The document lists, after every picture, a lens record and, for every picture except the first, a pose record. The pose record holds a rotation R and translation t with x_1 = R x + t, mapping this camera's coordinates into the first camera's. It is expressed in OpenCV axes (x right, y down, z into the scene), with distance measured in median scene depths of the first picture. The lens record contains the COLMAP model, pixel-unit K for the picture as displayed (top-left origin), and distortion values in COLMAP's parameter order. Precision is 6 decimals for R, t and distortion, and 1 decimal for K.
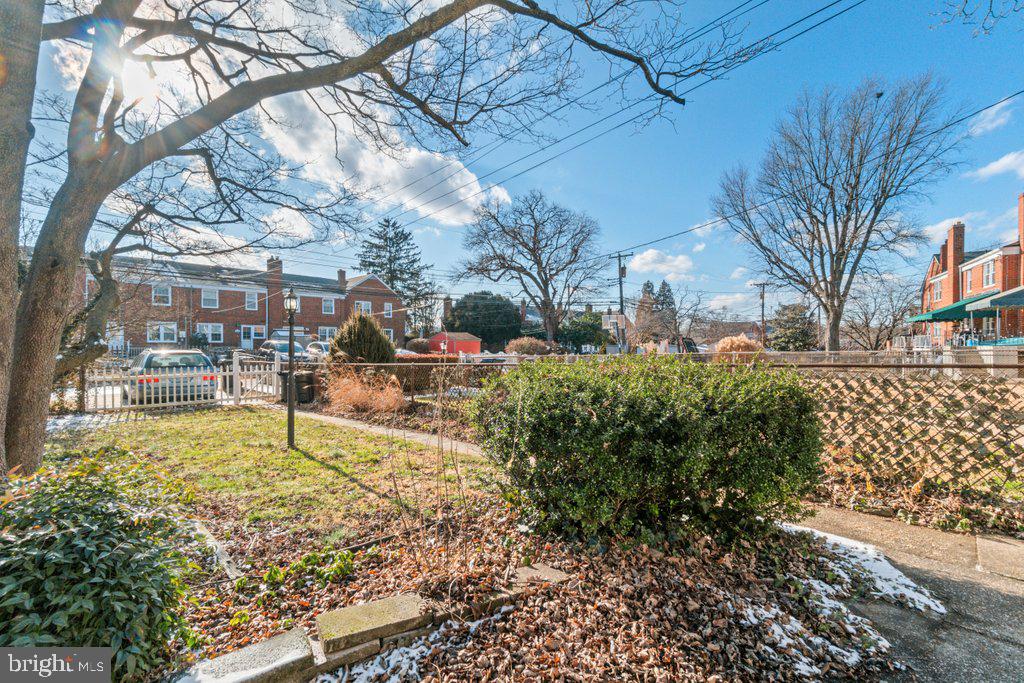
lens RADIAL K [[417.0, 0, 512.0], [0, 417.0, 344.0], [0, 0, 1]] dist [-0.002144, -0.000013]
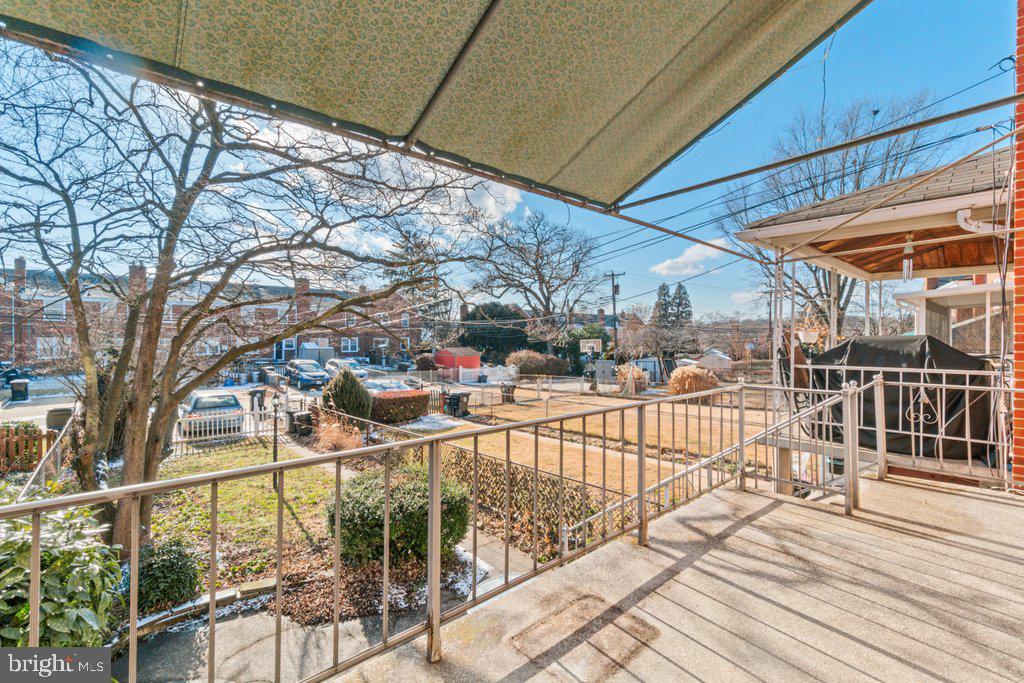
lens RADIAL K [[417.0, 0, 511.8], [0, 417.0, 339.2], [0, 0, 1]] dist [-0.002144, -0.000013]
pose [[0.997395, 0.003997, -0.072019, 0.075723], [-0.003505, 0.999970, 0.006955, -0.051617], [0.072044, -0.006684, 0.997379, -0.083424]]
